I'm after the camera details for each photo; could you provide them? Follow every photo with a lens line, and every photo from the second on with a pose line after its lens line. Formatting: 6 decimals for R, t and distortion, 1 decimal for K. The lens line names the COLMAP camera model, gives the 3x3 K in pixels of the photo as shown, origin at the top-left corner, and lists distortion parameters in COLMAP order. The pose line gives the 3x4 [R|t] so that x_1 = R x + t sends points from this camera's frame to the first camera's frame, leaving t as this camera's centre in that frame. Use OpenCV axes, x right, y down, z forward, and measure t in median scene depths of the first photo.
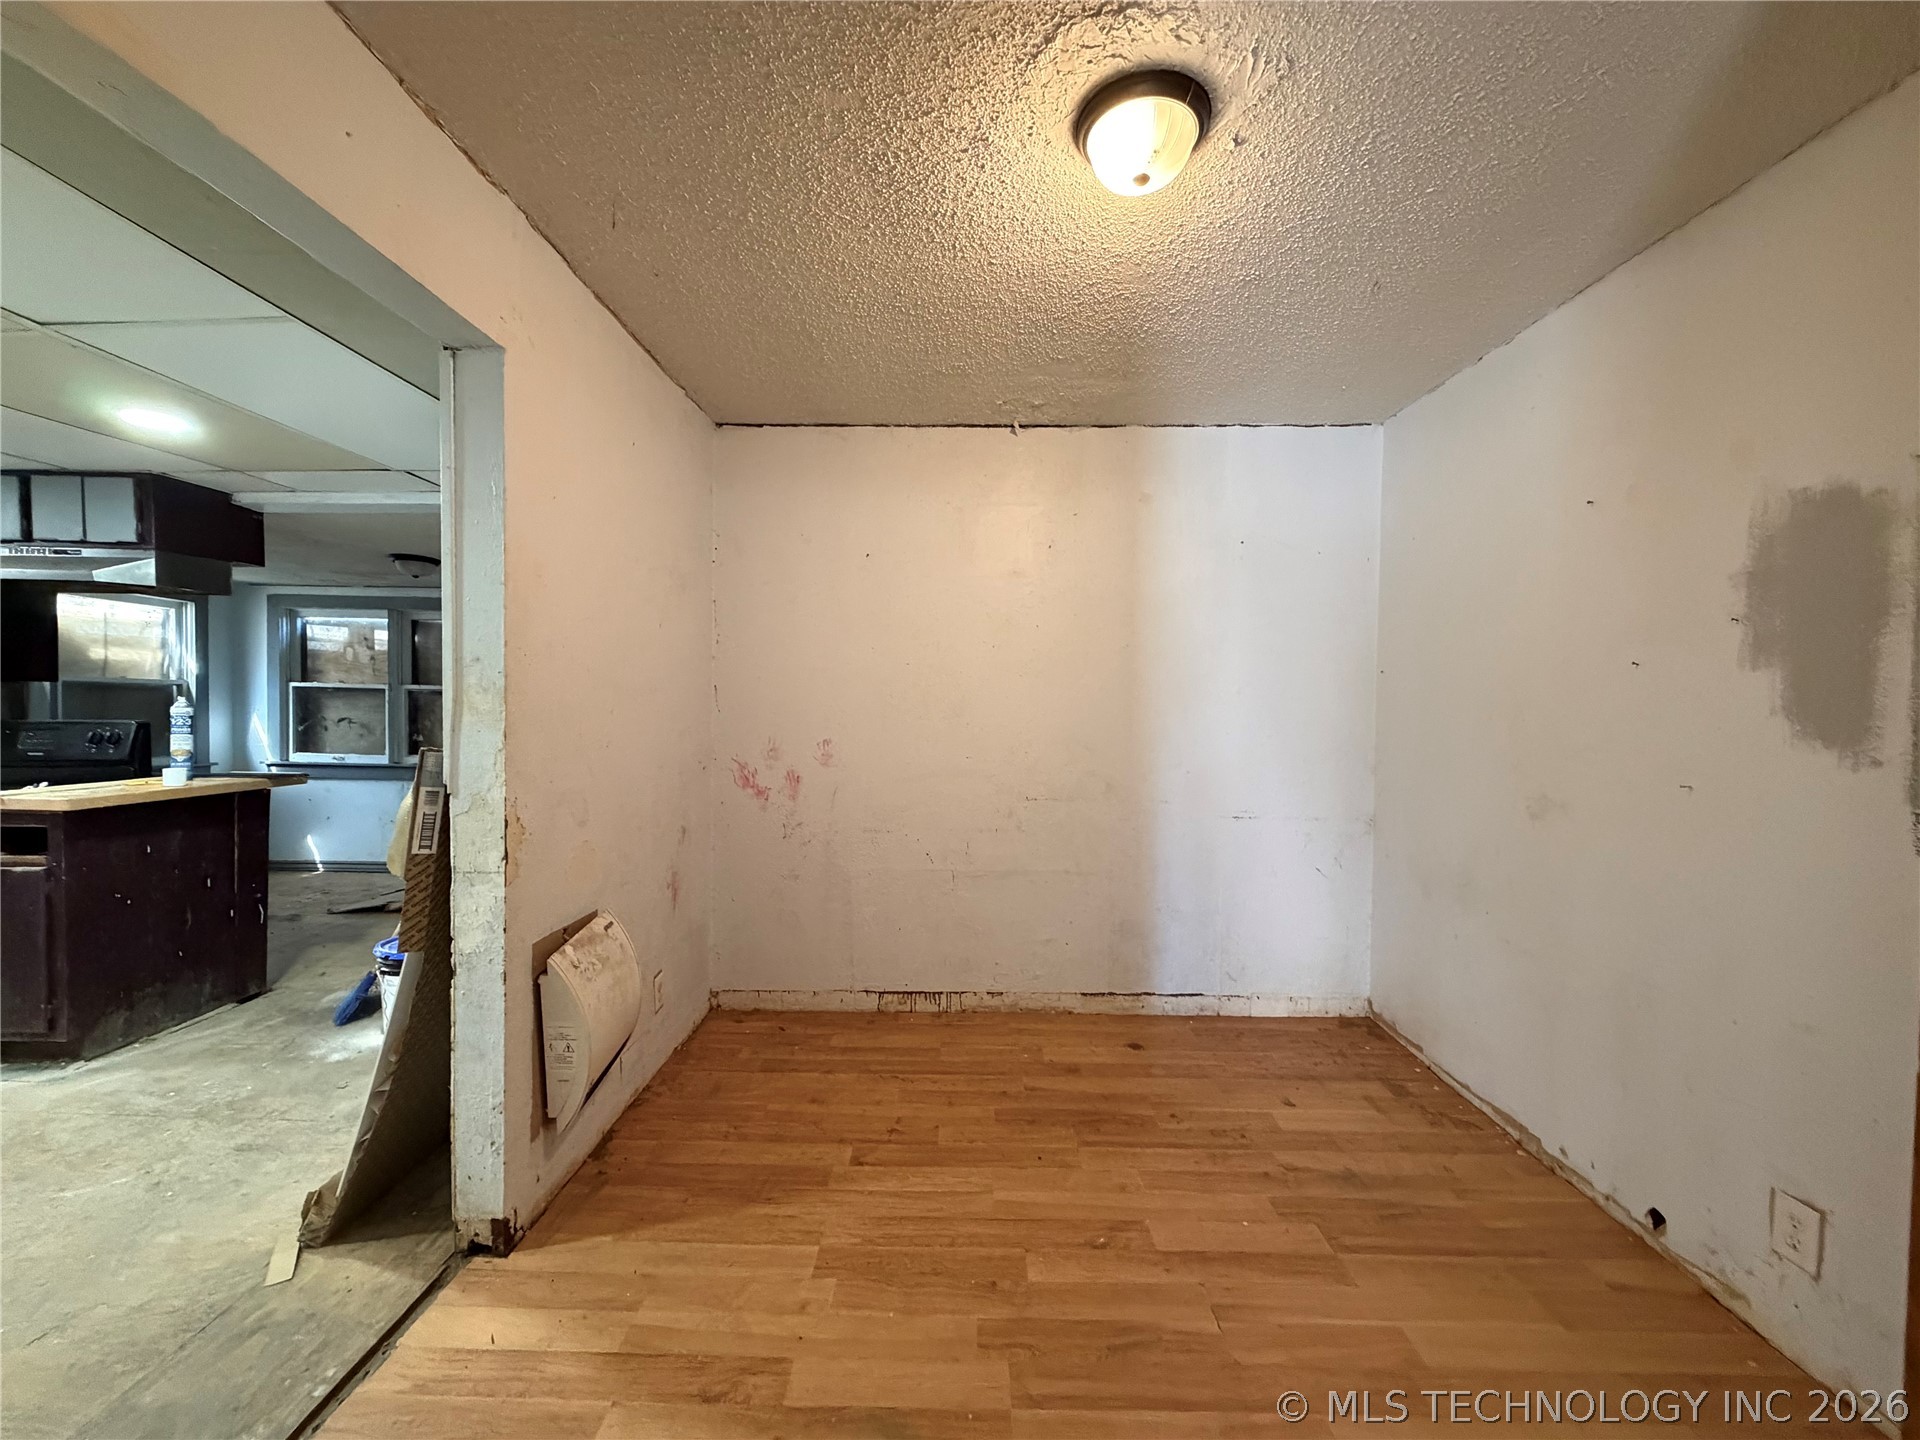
lens RADIAL K [[770.4, 0, 956.7], [0, 770.4, 726.3], [0, 0, 1]] dist [0.002085, -0.000048]
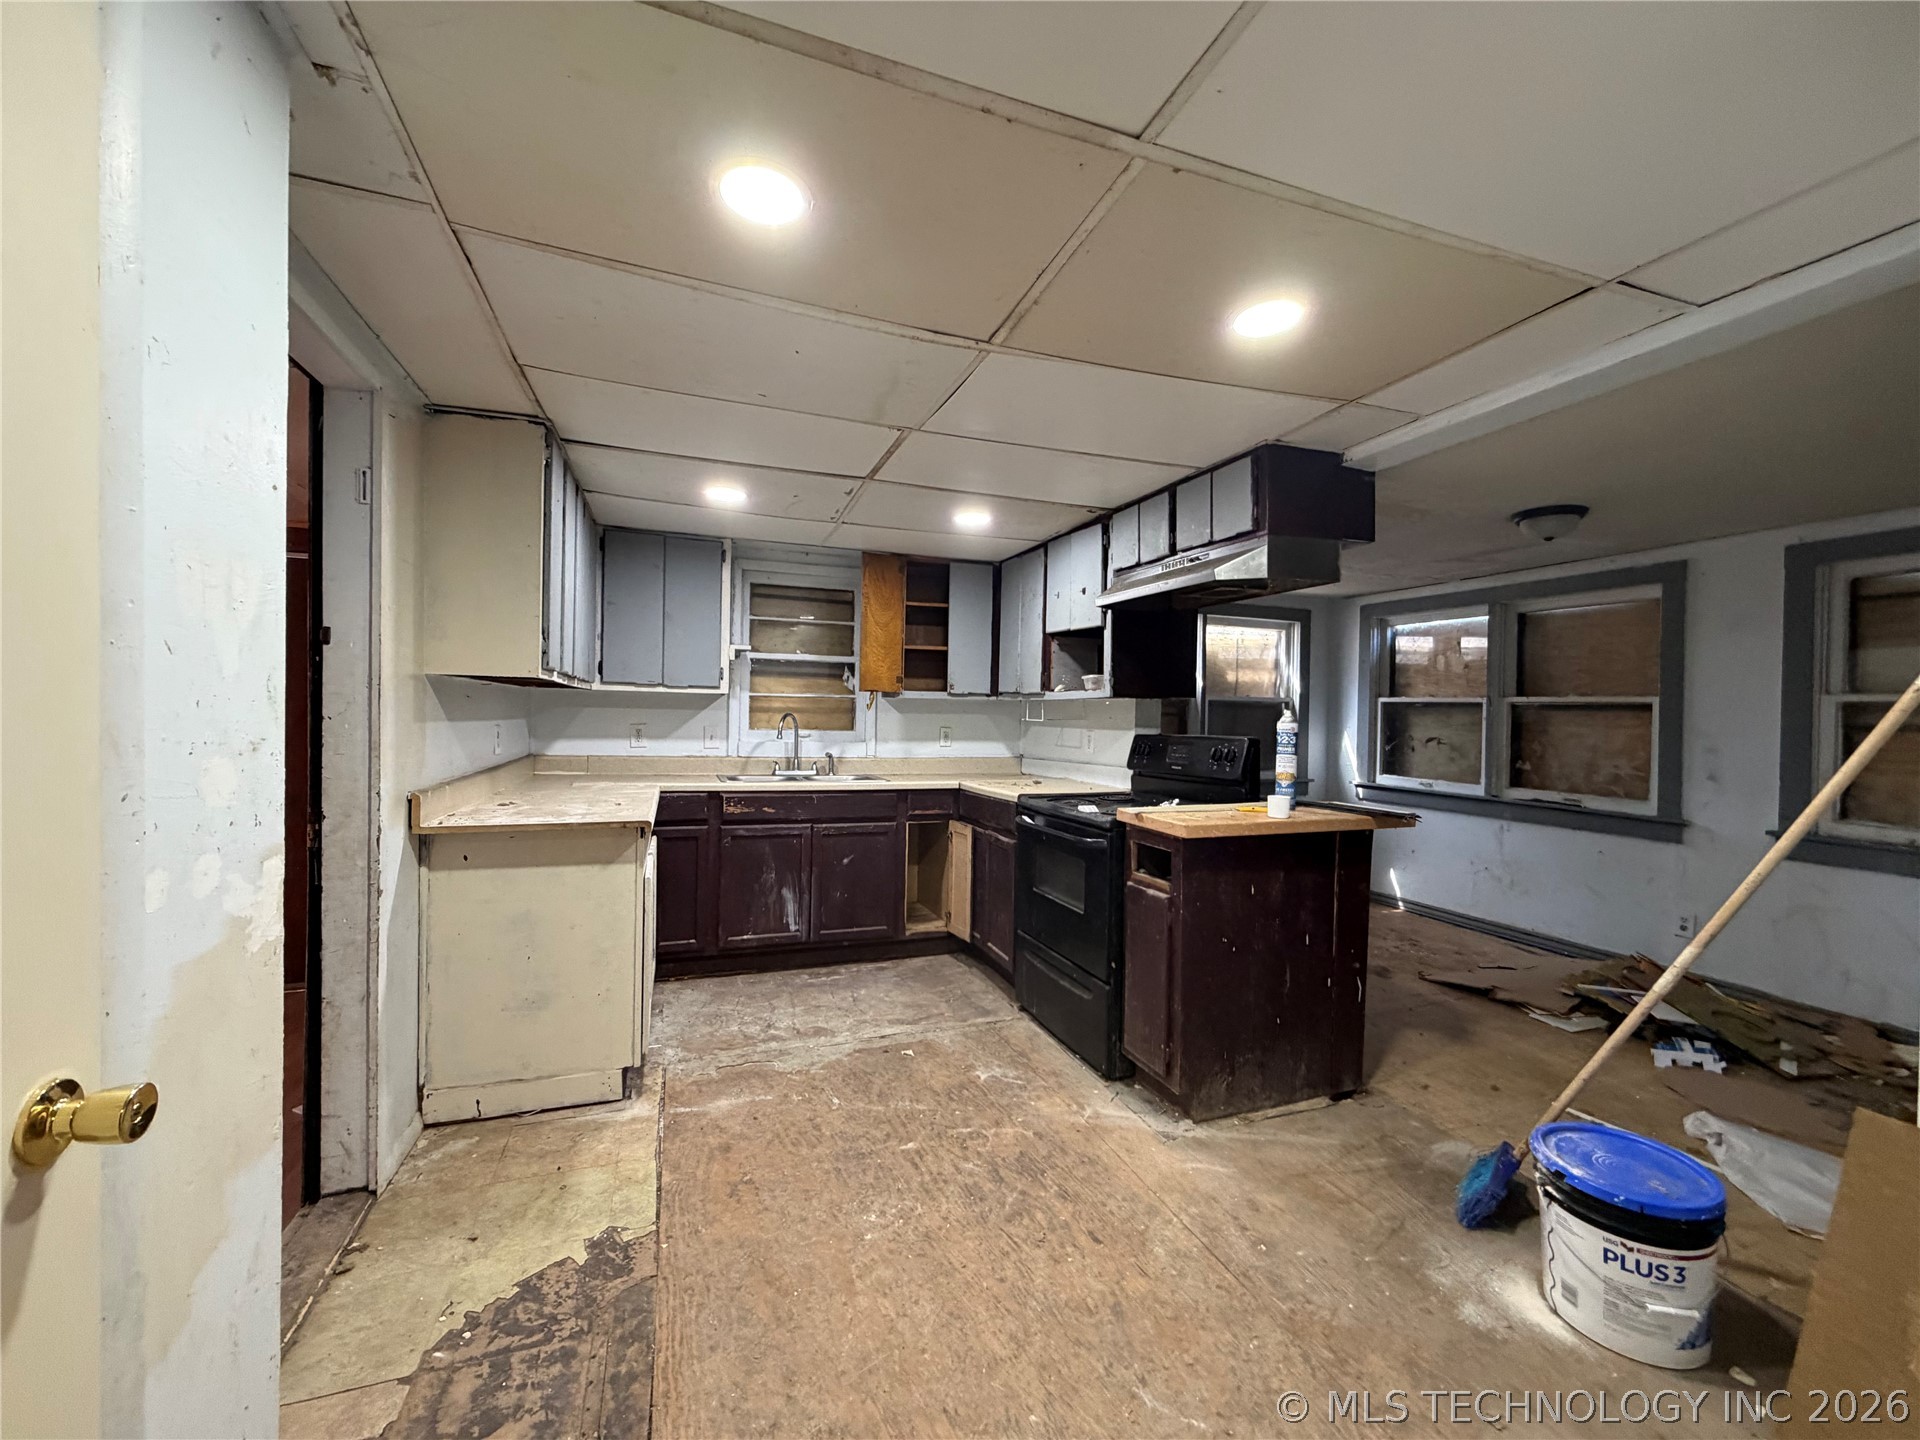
lens RADIAL K [[770.4, 0, 955.0], [0, 770.4, 721.9], [0, 0, 1]] dist [0.002085, -0.000048]
pose [[0.366337, 0.001415, -0.930481, -0.346874], [-0.031405, 0.999448, -0.010845, -0.004699], [0.929952, 0.033195, 0.366179, 0.347537]]
